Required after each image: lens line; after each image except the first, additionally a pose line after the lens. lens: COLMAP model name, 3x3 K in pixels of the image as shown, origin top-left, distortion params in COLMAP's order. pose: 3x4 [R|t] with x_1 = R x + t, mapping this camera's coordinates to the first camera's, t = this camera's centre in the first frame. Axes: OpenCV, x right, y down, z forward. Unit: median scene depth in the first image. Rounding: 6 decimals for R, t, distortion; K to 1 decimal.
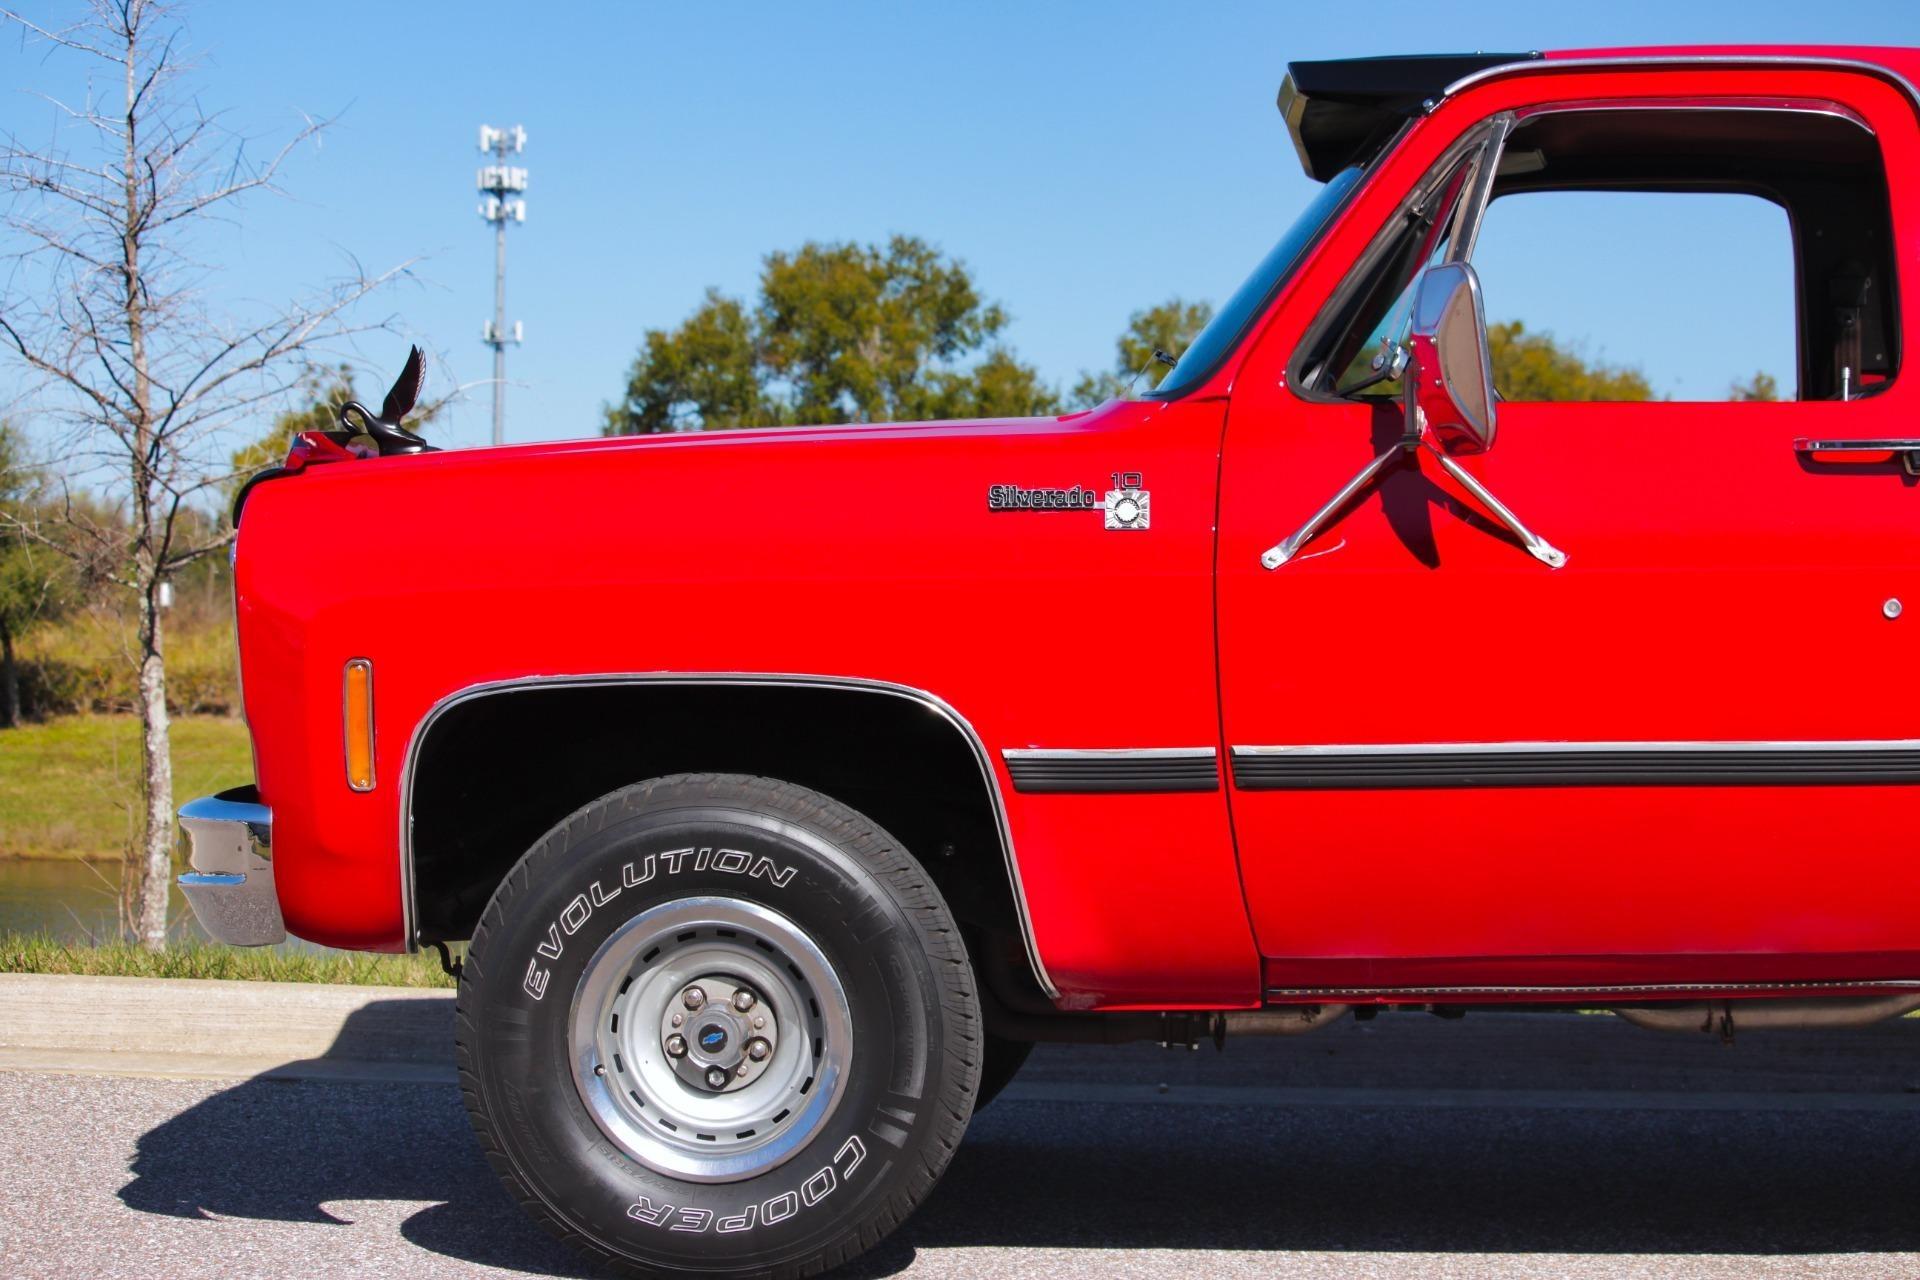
lens RADIAL K [[4917.2, 0, 954.4], [0, 4917.2, 574.5], [0, 0, 1]] dist [-0.383693, 0.000000]
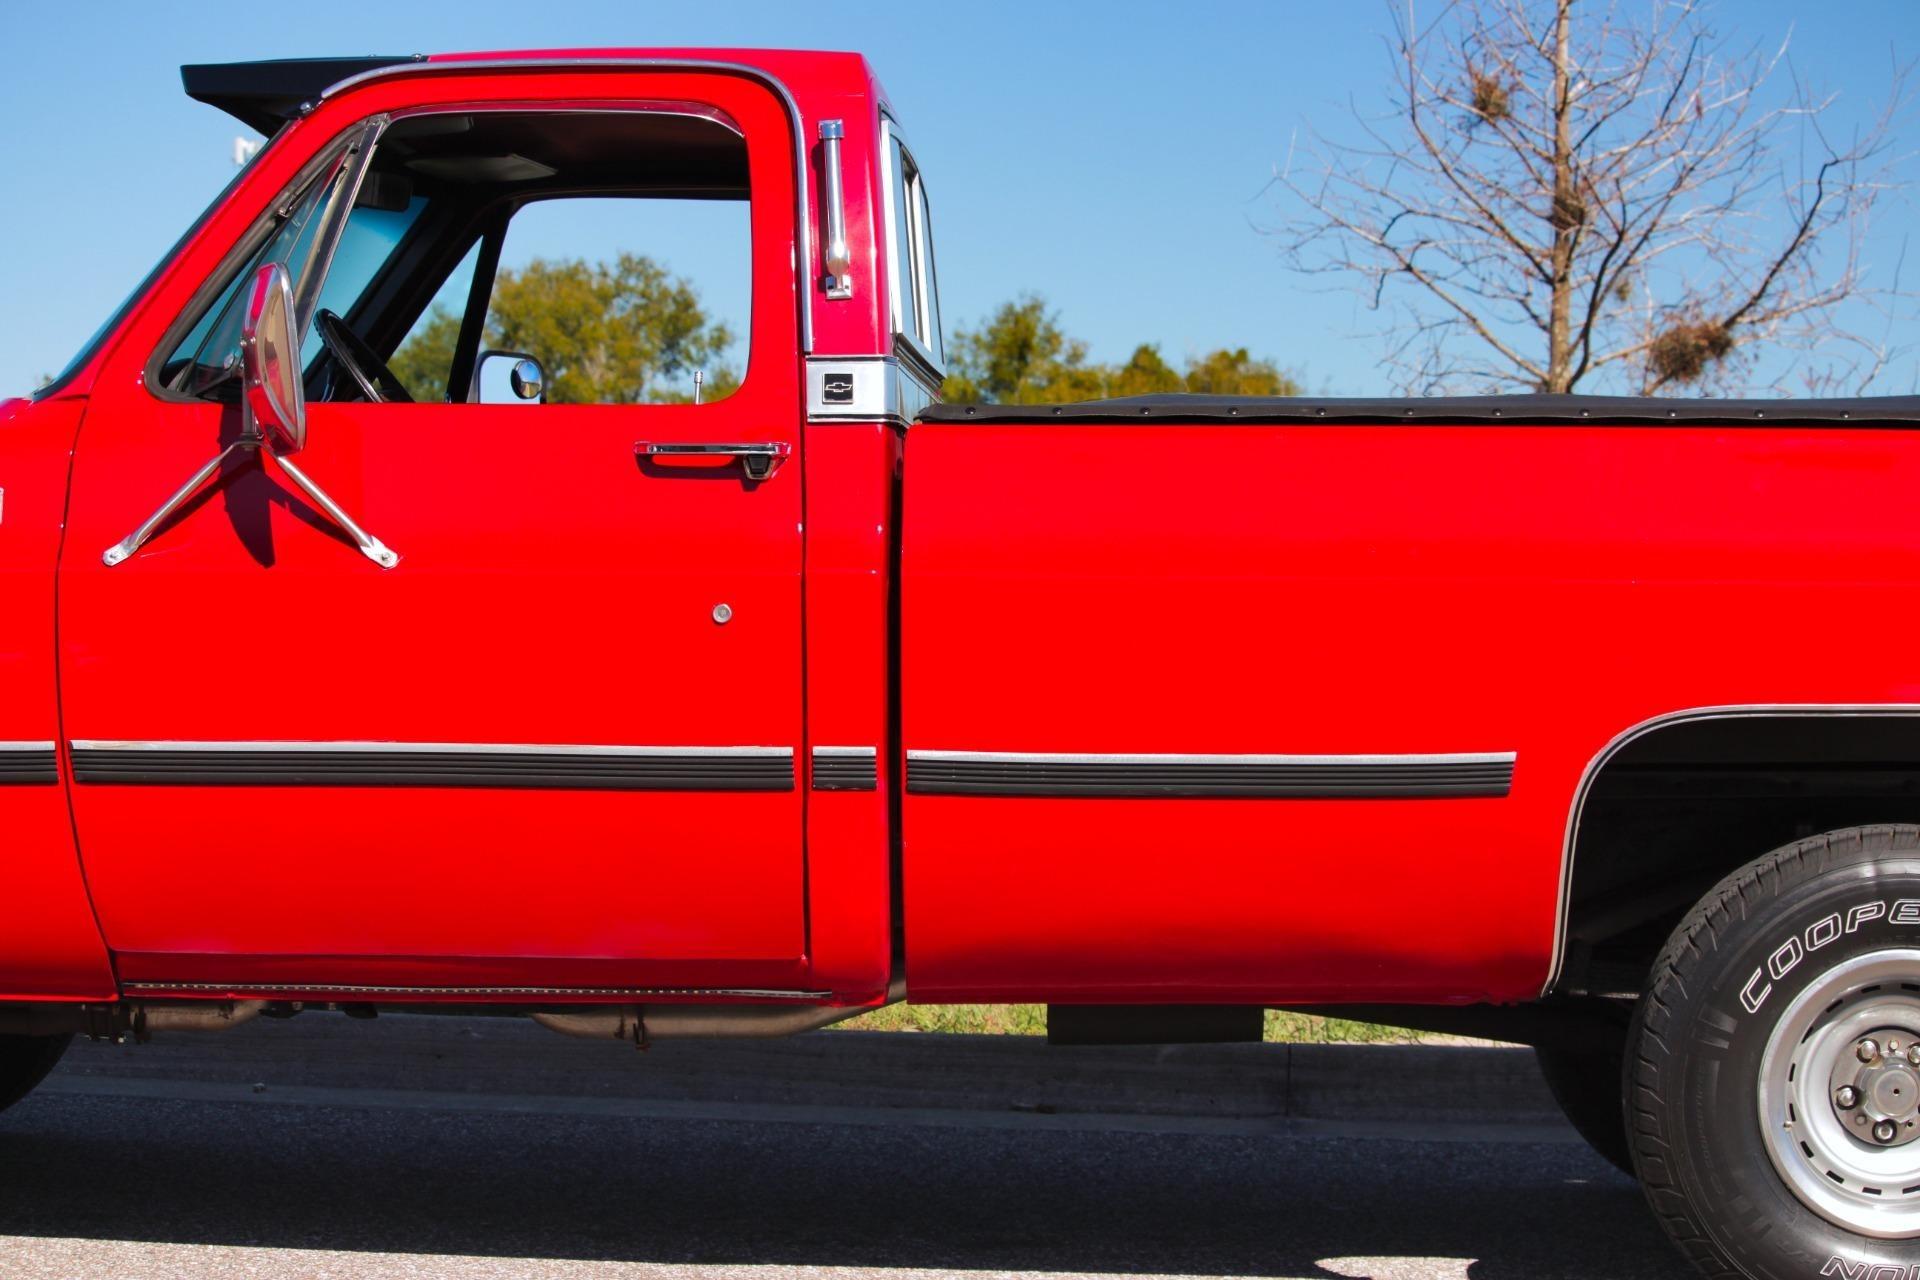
lens RADIAL K [[4917.2, 0, 965.8], [0, 4917.2, 645.9], [0, 0, 1]] dist [-0.383693, 0.000000]
pose [[0.998626, 0.014850, 0.050263, 0.134844], [-0.015356, 0.999835, 0.009699, 0.002119], [-0.050111, -0.010457, 0.998689, -0.005790]]
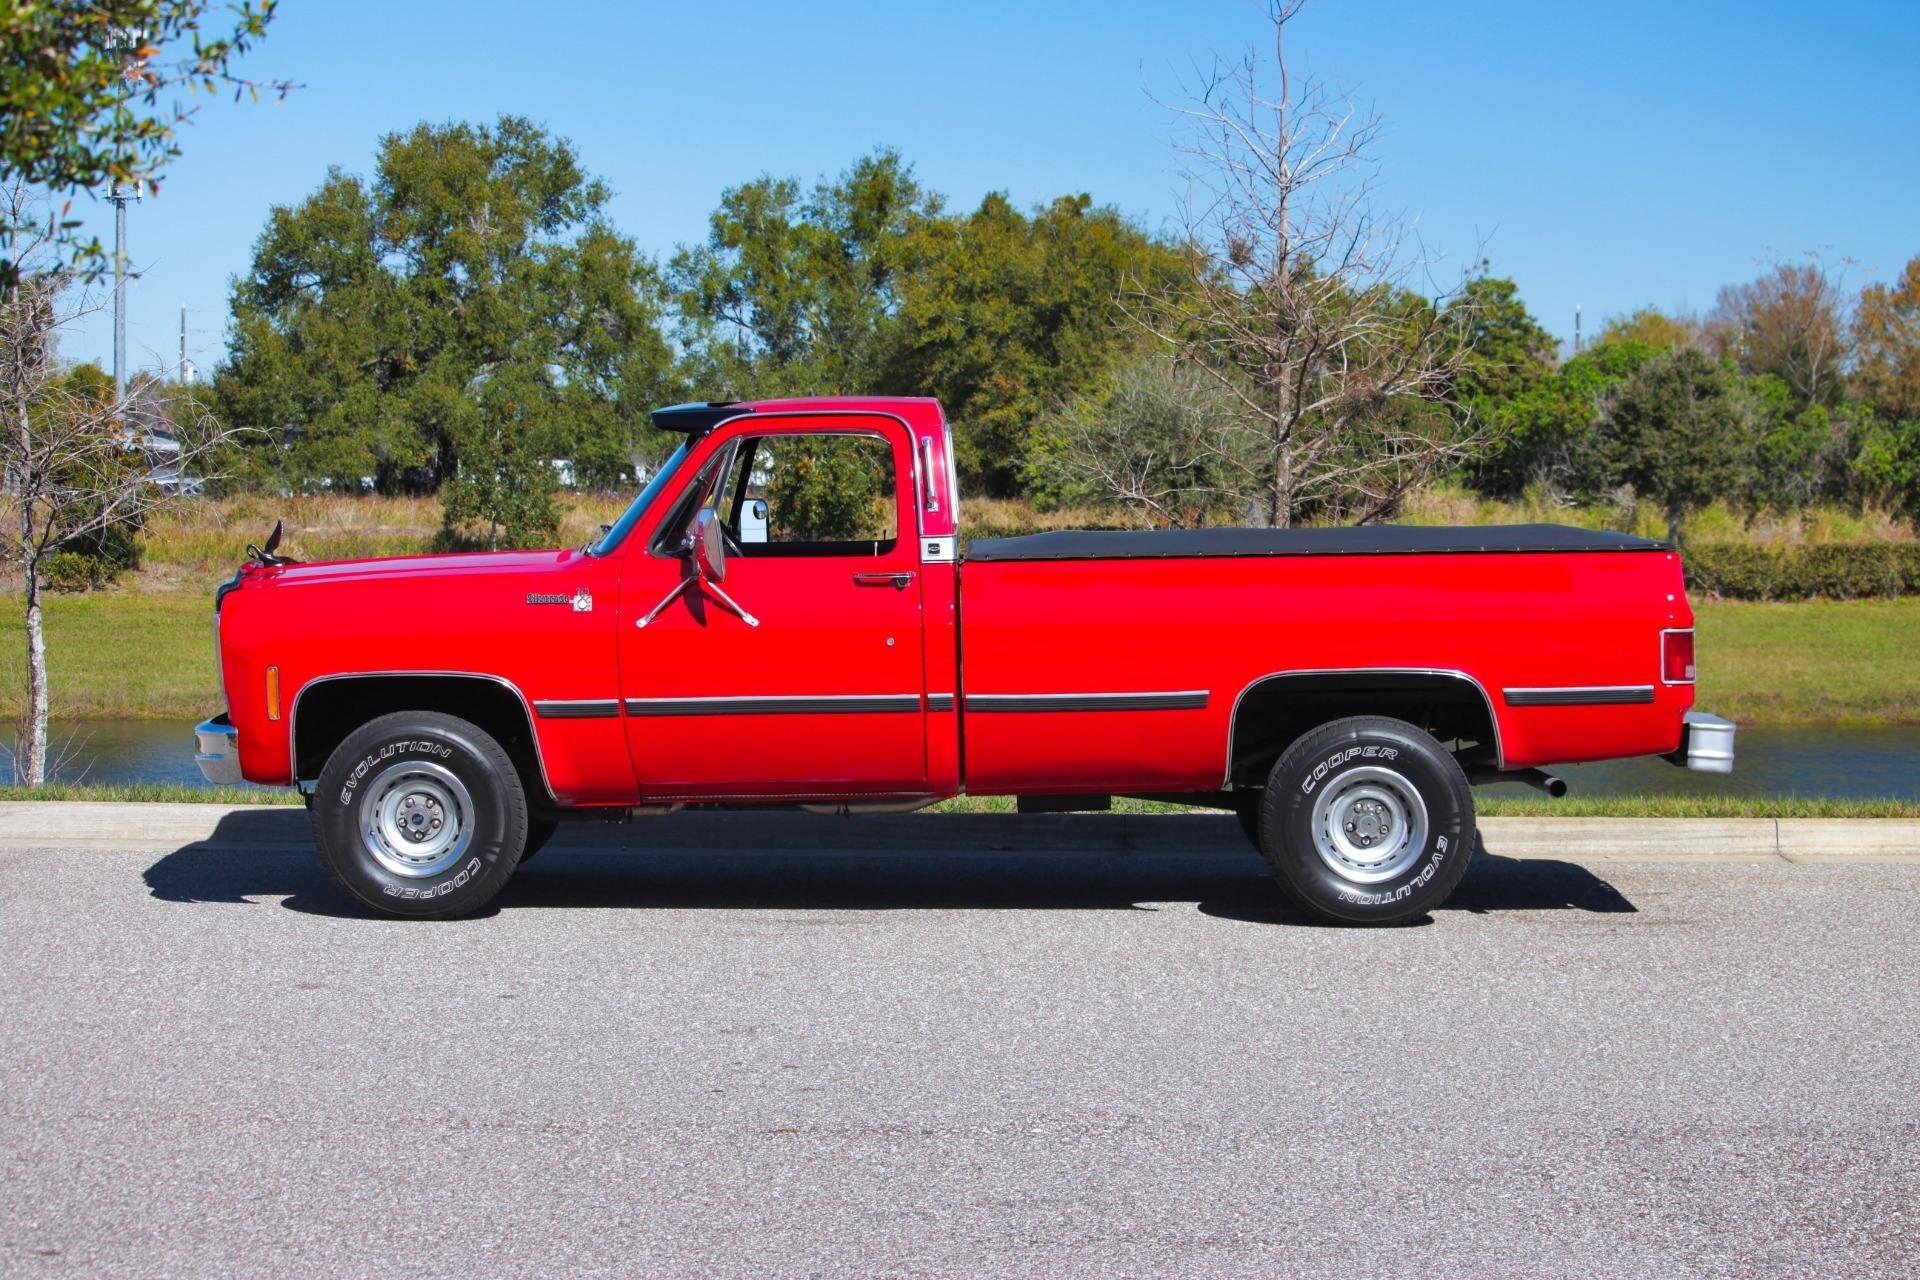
lens RADIAL K [[4917.2, 0, 957.7], [0, 4917.2, 665.7], [0, 0, 1]] dist [-0.383693, 0.000000]
pose [[0.996813, -0.010013, 0.079147, 0.019720], [0.005841, 0.998590, 0.052765, -0.079524], [-0.079563, -0.052134, 0.995466, -1.056365]]
